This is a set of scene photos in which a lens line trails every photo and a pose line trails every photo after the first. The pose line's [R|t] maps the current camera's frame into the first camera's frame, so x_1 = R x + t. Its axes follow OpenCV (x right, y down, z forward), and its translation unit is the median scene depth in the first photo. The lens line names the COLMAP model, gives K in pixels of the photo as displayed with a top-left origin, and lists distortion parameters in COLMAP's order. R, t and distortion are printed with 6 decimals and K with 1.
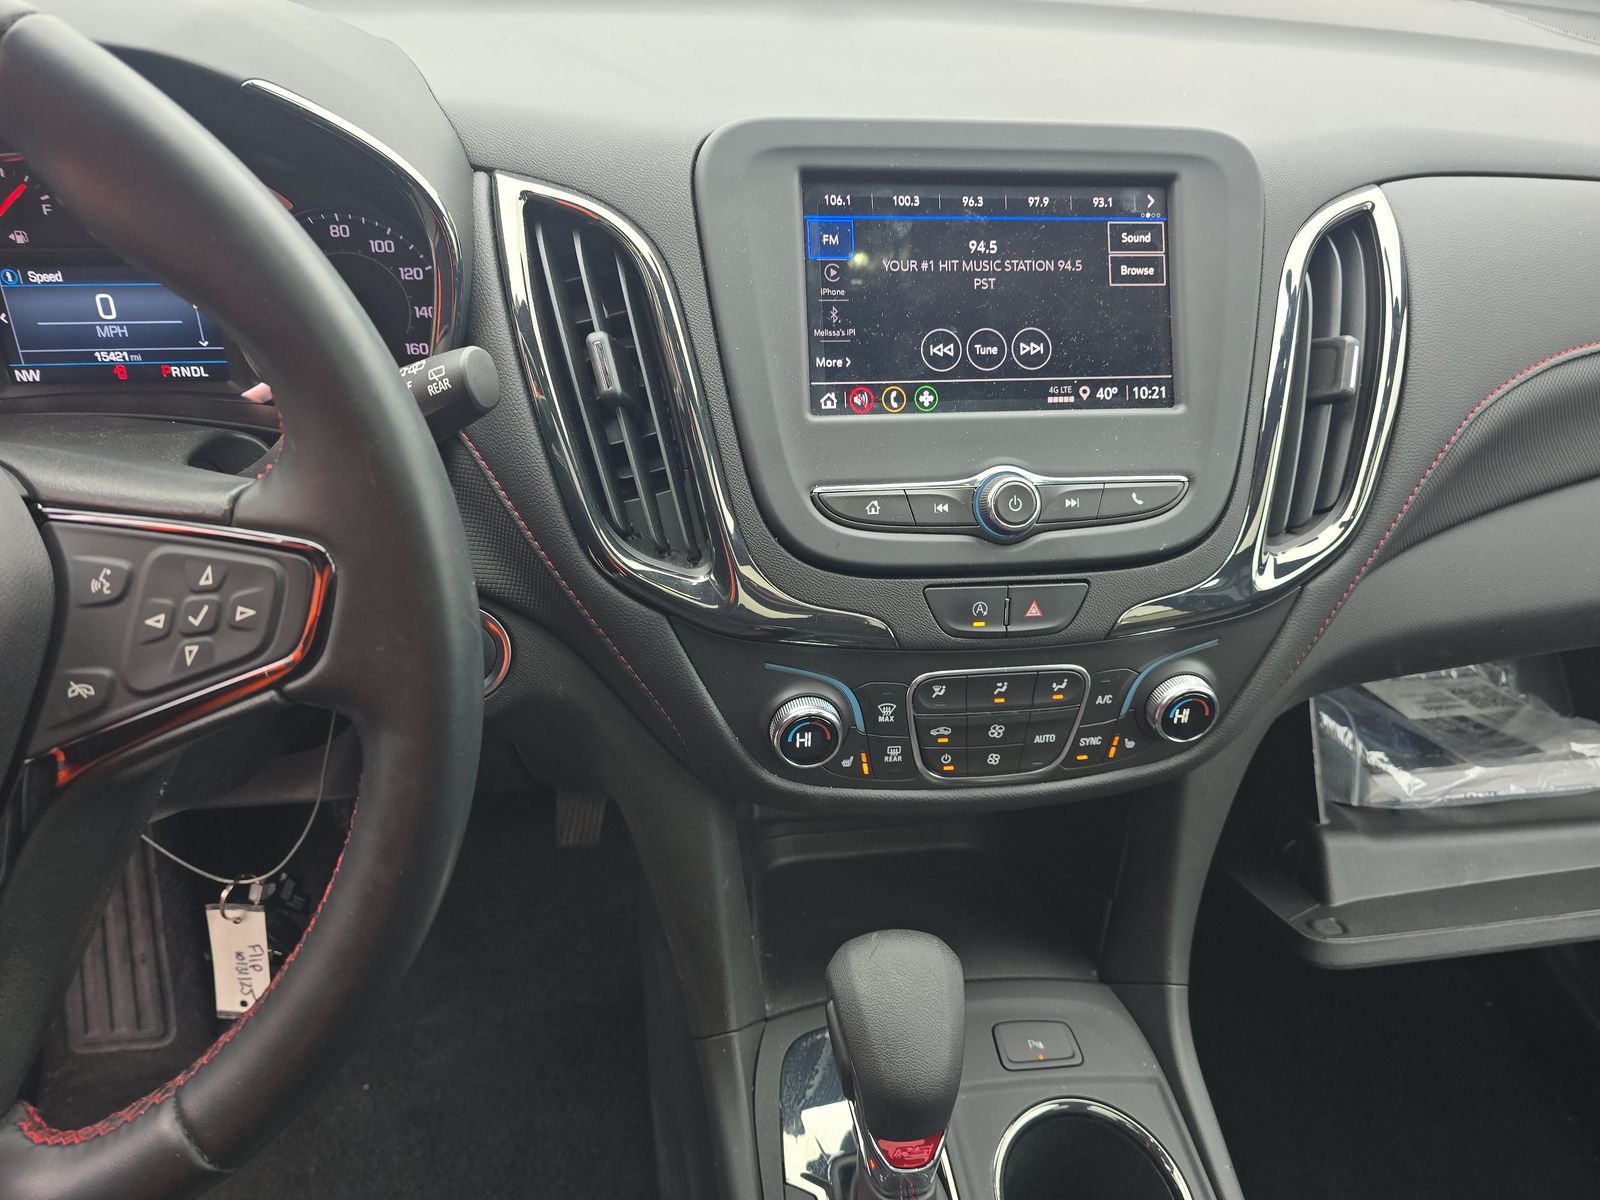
lens RADIAL K [[991.5, 0, 804.2], [0, 991.5, 591.7], [0, 0, 1]] dist [-0.028356, -0.026017]
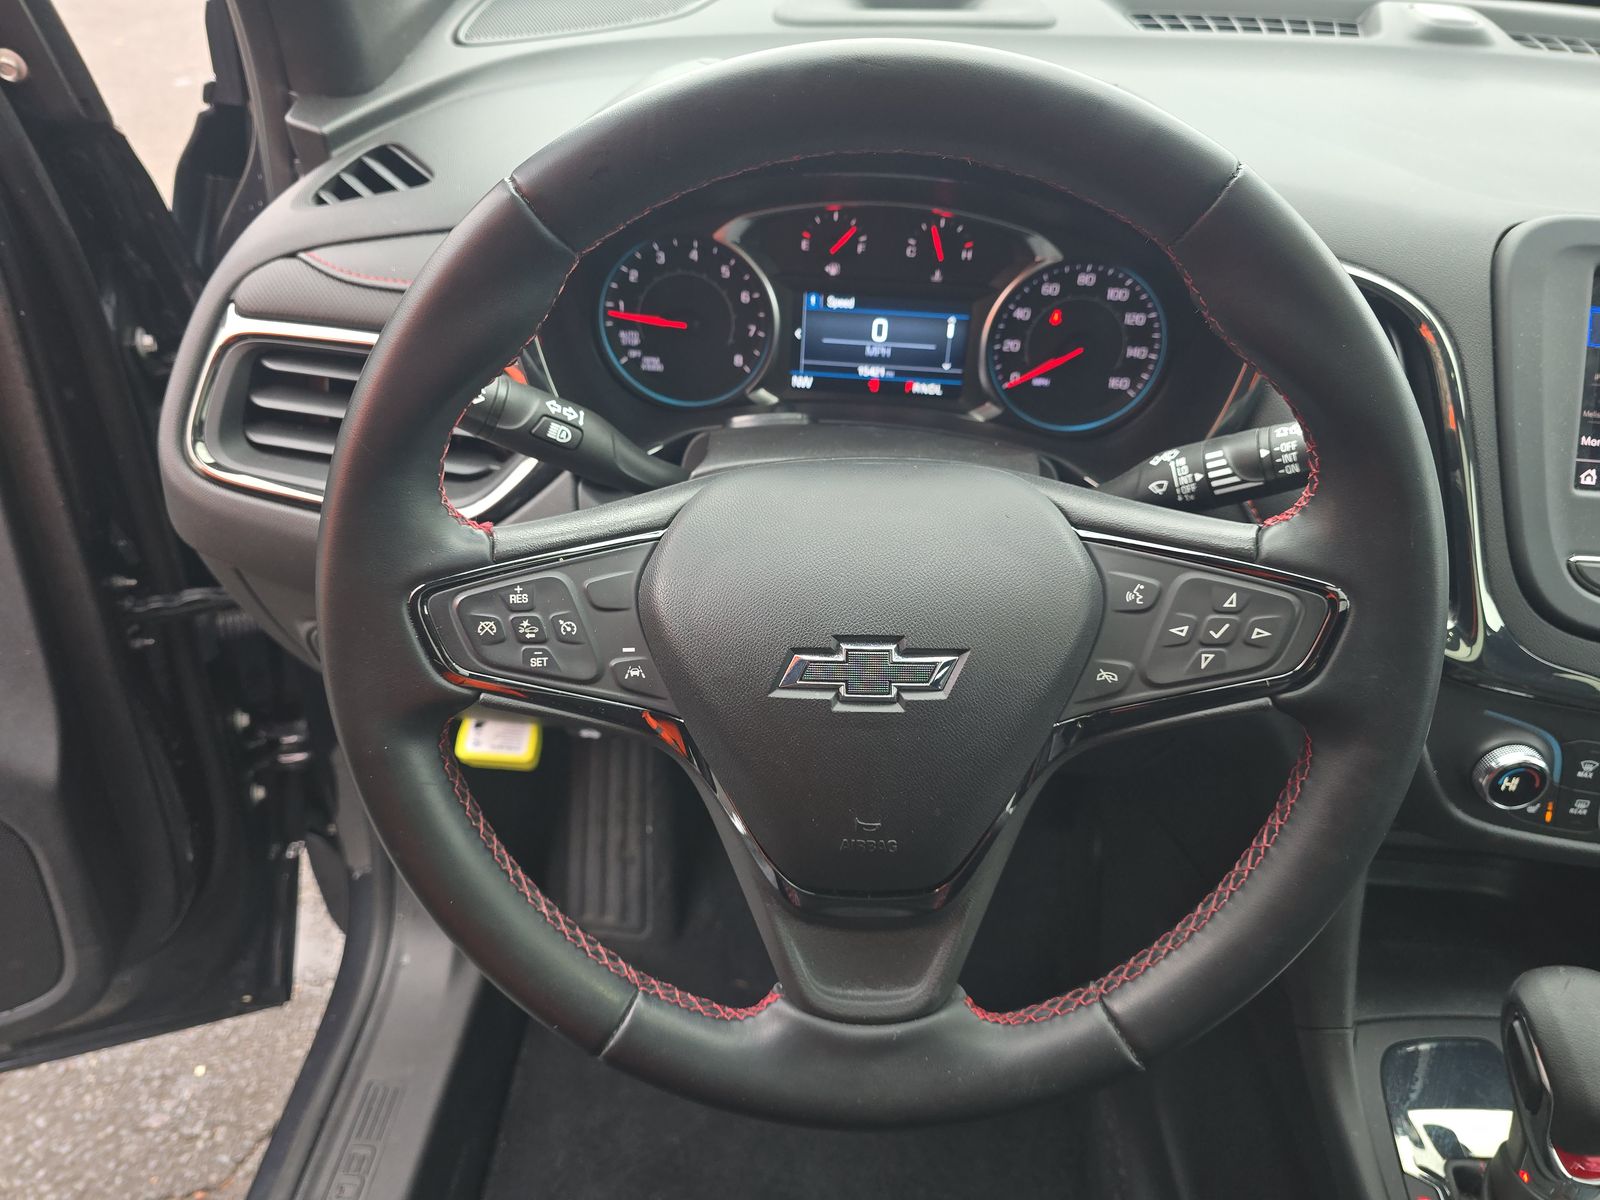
lens RADIAL K [[991.5, 0, 804.2], [0, 991.5, 591.7], [0, 0, 1]] dist [-0.028356, -0.026017]
pose [[0.960508, 0.119624, -0.251225, -0.485642], [-0.115825, 0.992819, 0.029913, -0.000949], [0.252999, 0.000367, 0.967466, -0.214084]]
